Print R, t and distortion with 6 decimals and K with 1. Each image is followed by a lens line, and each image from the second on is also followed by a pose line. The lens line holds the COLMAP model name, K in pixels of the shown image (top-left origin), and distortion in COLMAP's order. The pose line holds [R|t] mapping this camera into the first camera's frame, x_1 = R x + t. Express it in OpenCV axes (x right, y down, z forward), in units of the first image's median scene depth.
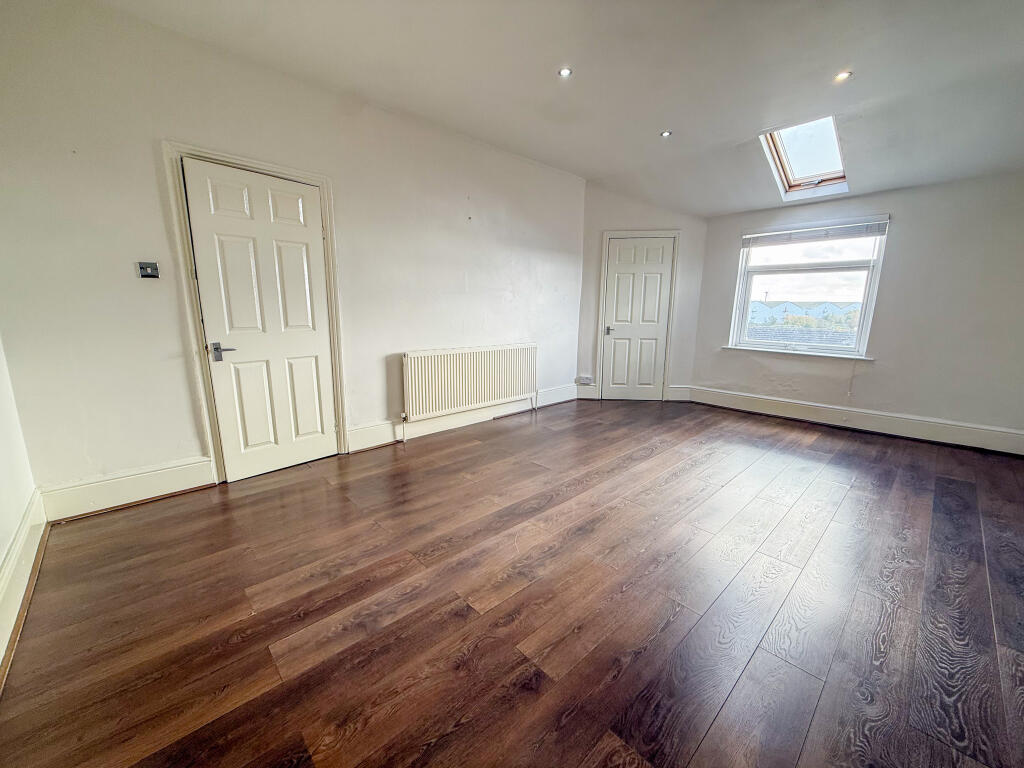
lens RADIAL K [[407.0, 0, 509.4], [0, 407.0, 383.9], [0, 0, 1]] dist [-0.000241, 0.000349]
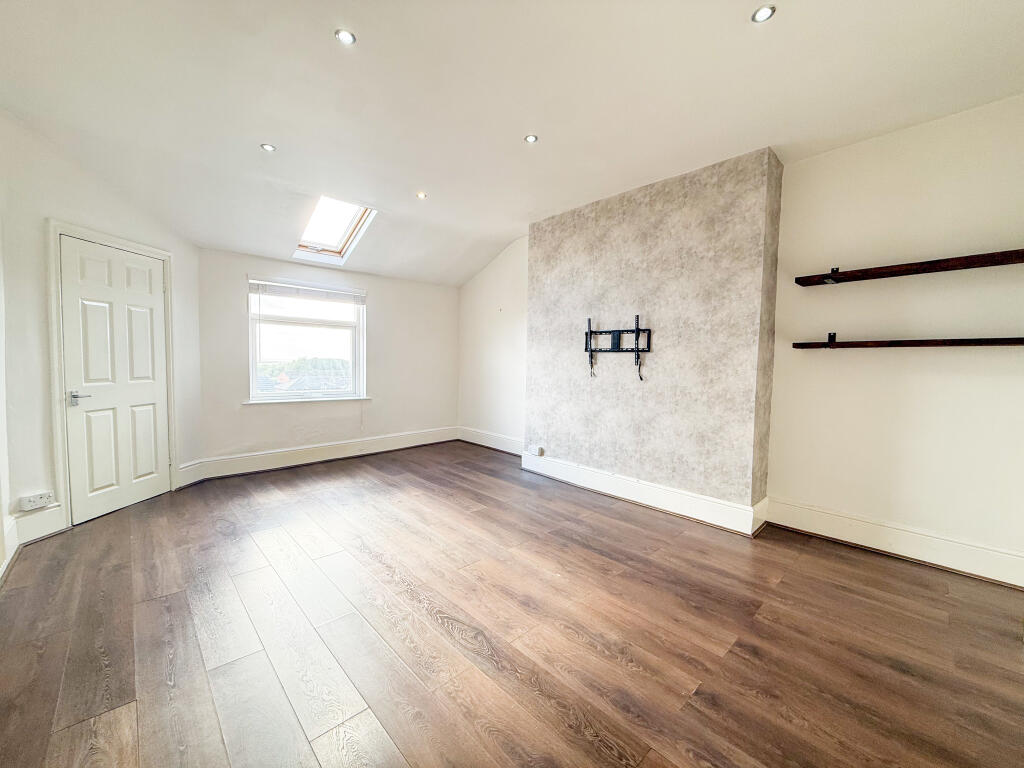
lens RADIAL K [[407.0, 0, 509.4], [0, 407.0, 383.9], [0, 0, 1]] dist [-0.000241, 0.000349]
pose [[-0.006152, -0.064855, 0.997876, -0.427757], [0.170390, 0.983234, 0.064954, -0.118667], [-0.985357, 0.170428, 0.005002, 0.572743]]
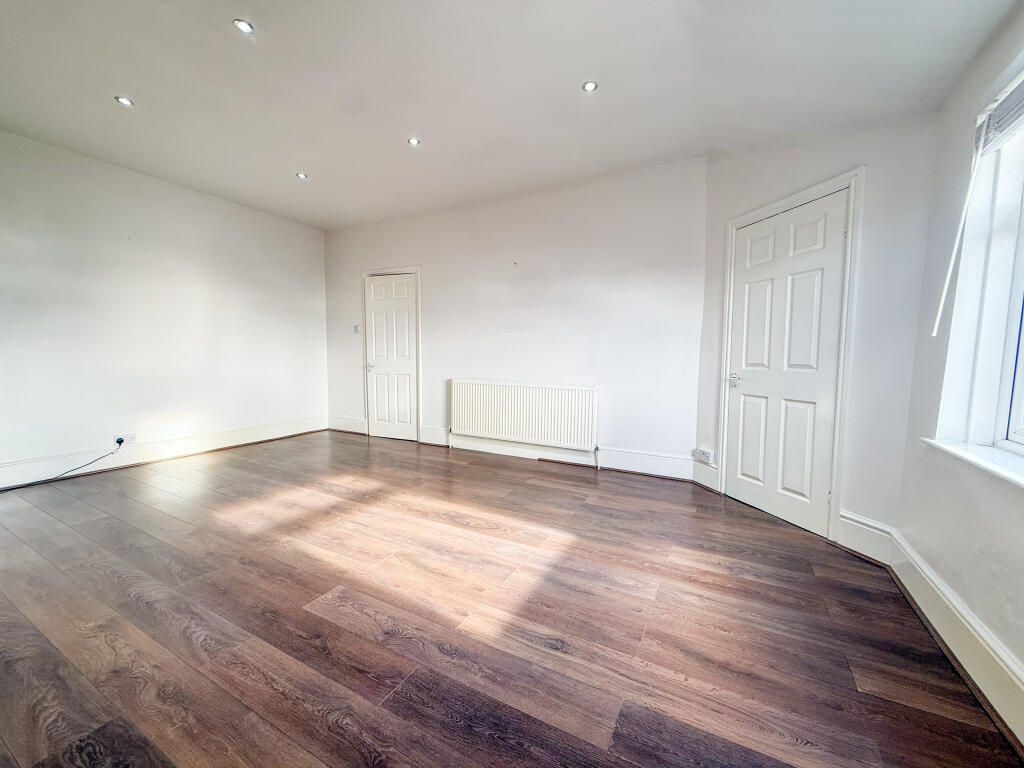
lens RADIAL K [[407.0, 0, 509.4], [0, 407.0, 383.9], [0, 0, 1]] dist [-0.000241, 0.000349]
pose [[0.315237, 0.065036, -0.946782, 0.967197], [-0.183302, 0.983035, 0.006495, -0.095869], [0.931142, 0.171500, 0.321810, 0.699173]]
